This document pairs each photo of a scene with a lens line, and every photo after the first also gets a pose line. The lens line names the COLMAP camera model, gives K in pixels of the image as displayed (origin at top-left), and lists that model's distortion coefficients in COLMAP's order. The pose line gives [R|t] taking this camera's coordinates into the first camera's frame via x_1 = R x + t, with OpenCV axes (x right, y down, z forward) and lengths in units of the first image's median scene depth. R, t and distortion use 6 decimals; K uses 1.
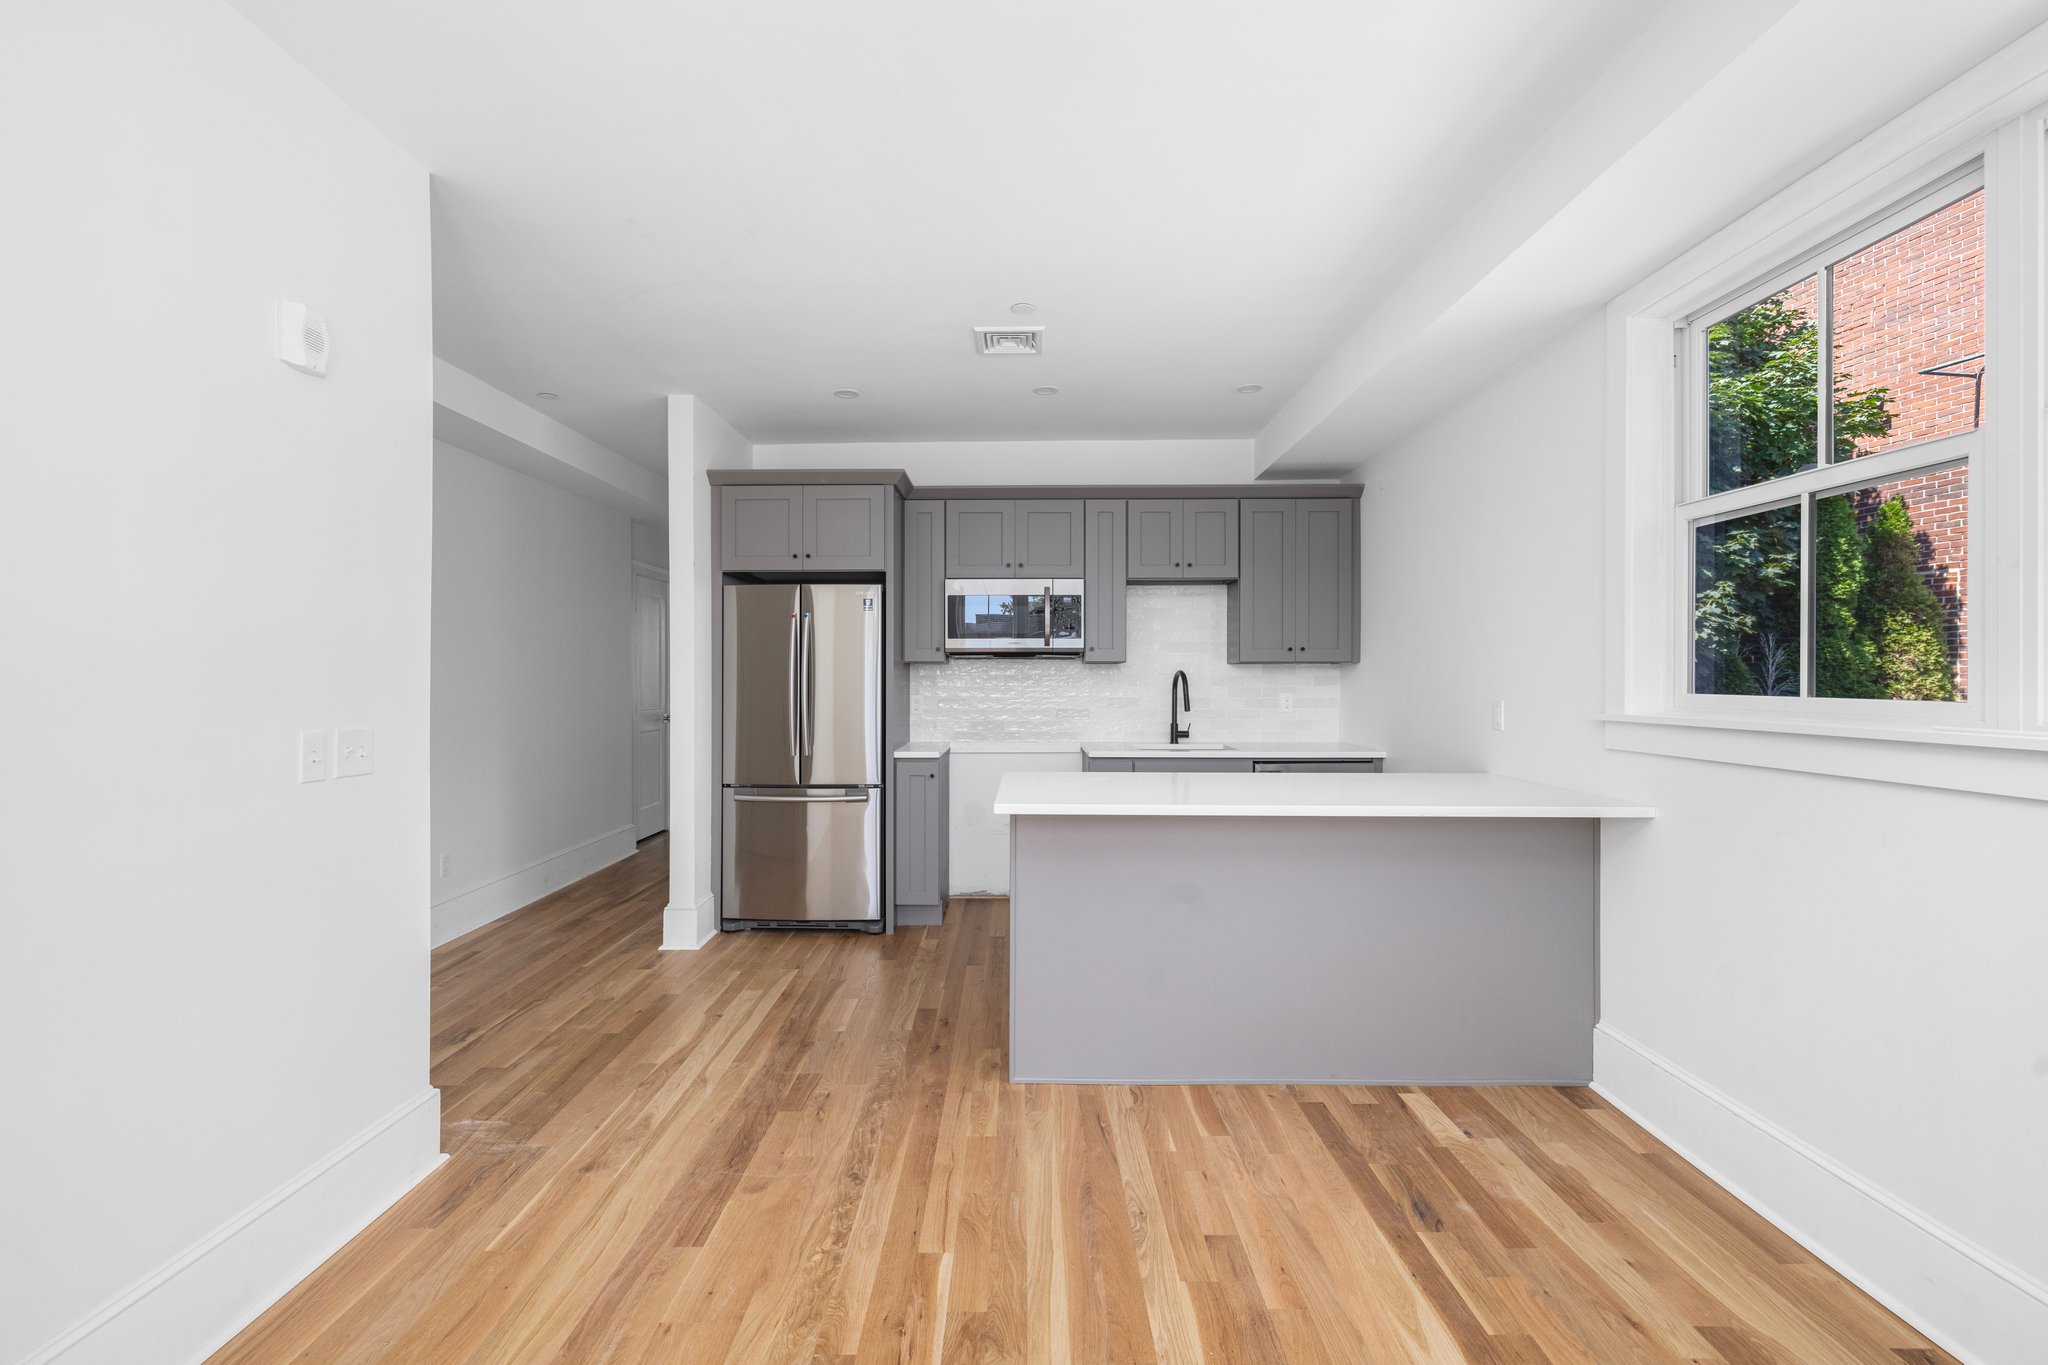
lens RADIAL K [[874.3, 0, 1019.4], [0, 874.3, 680.3], [0, 0, 1]] dist [0.000901, 0.000103]
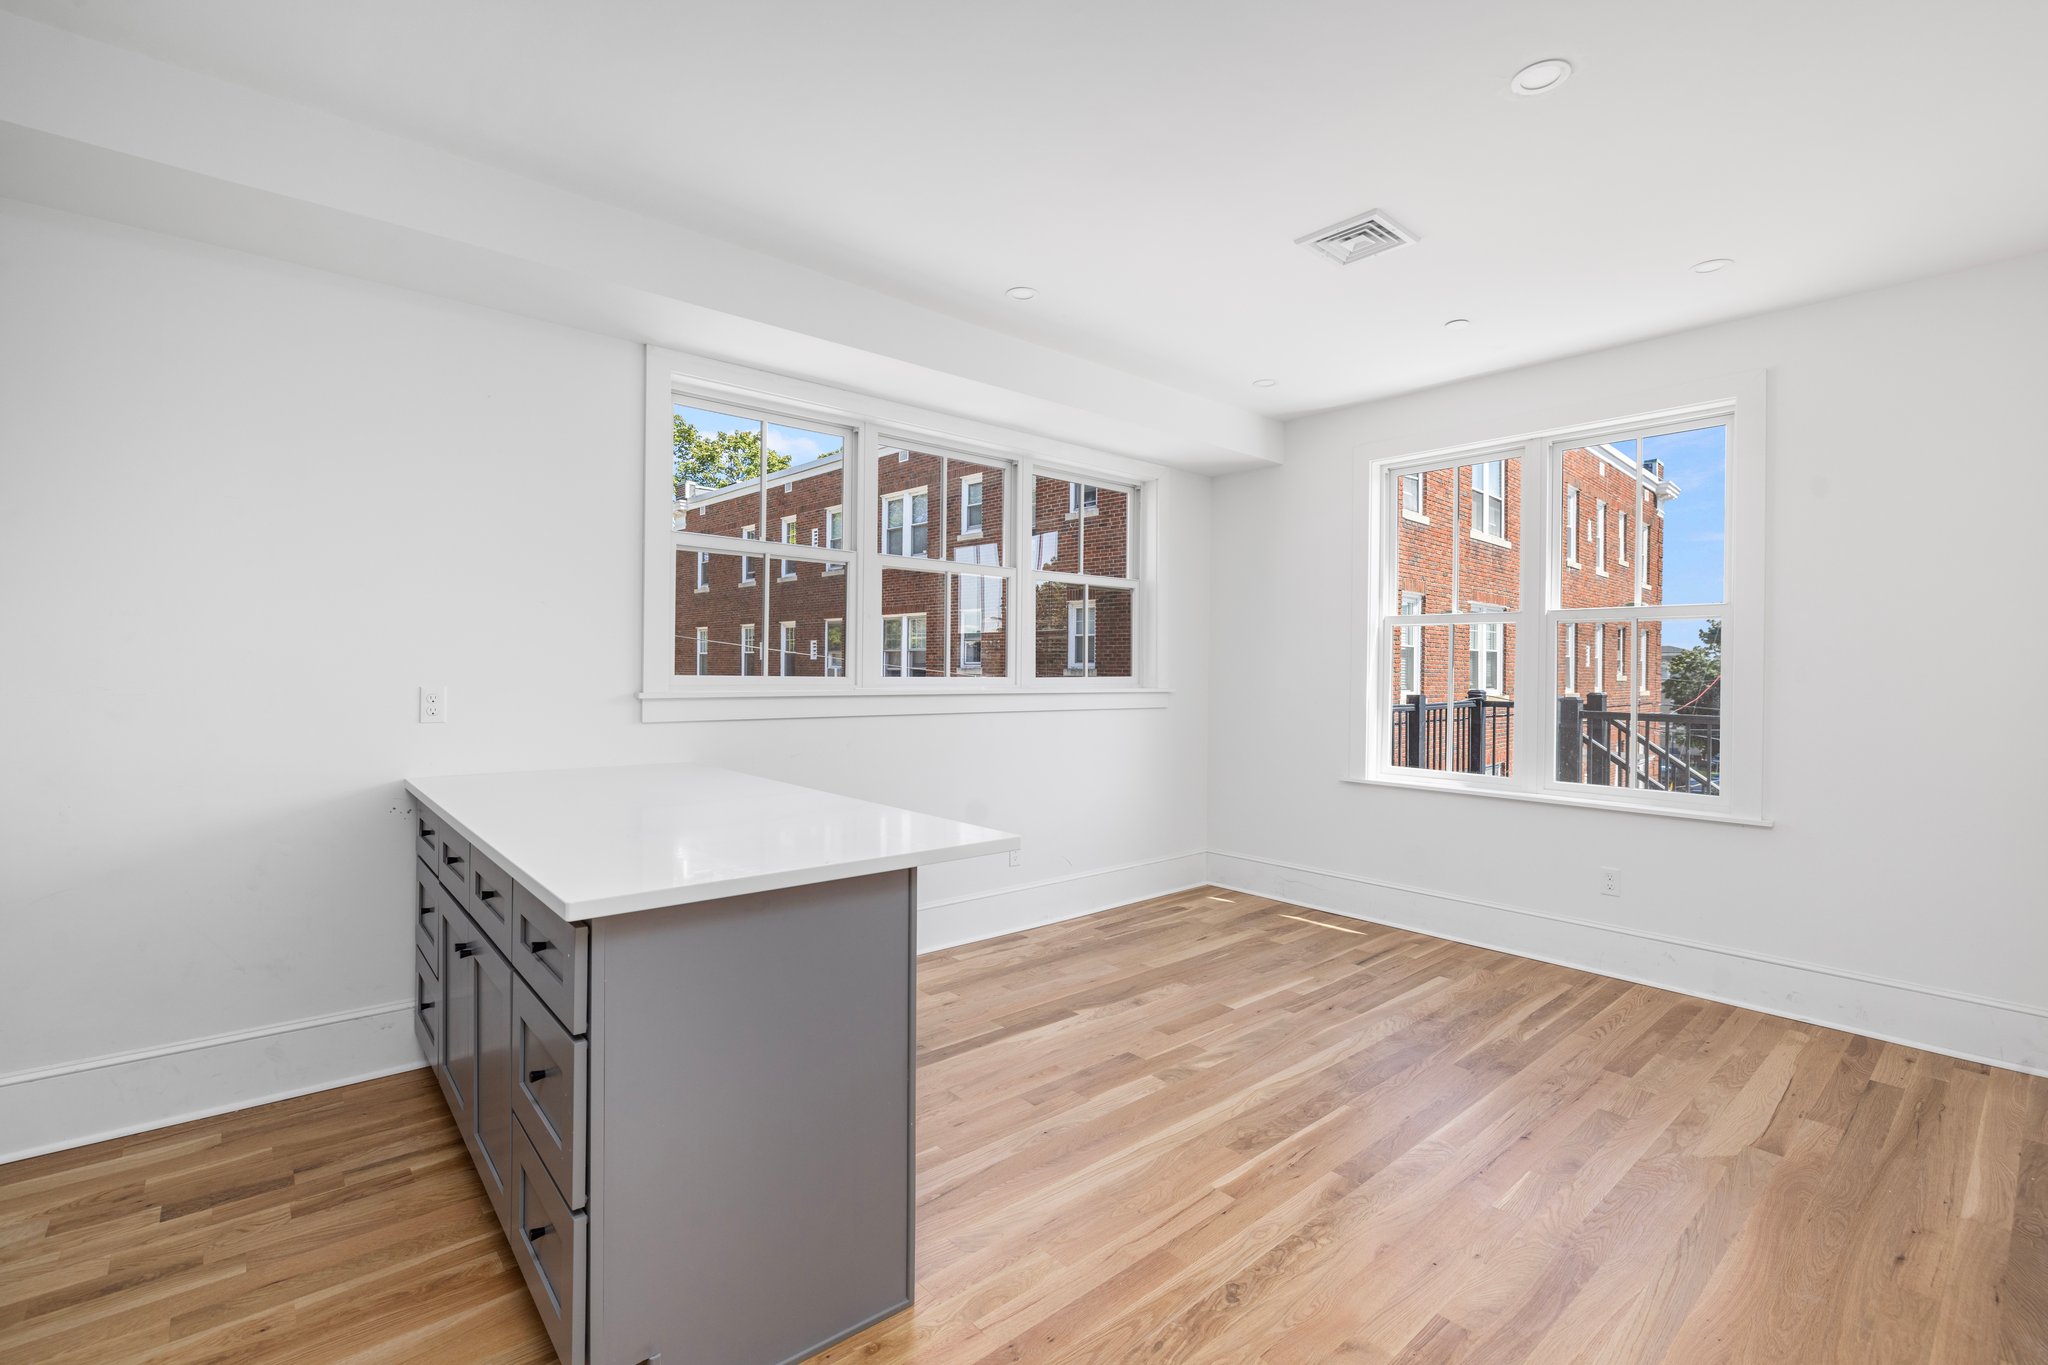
lens RADIAL K [[896.2, 0, 1019.2], [0, 896.2, 676.0], [0, 0, 1]] dist [-0.000286, -0.000047]
pose [[-0.660815, -0.007123, 0.750515, -0.766230], [-0.005642, 0.999974, 0.004522, 0.010295], [-0.750528, -0.001246, -0.660838, 1.940789]]
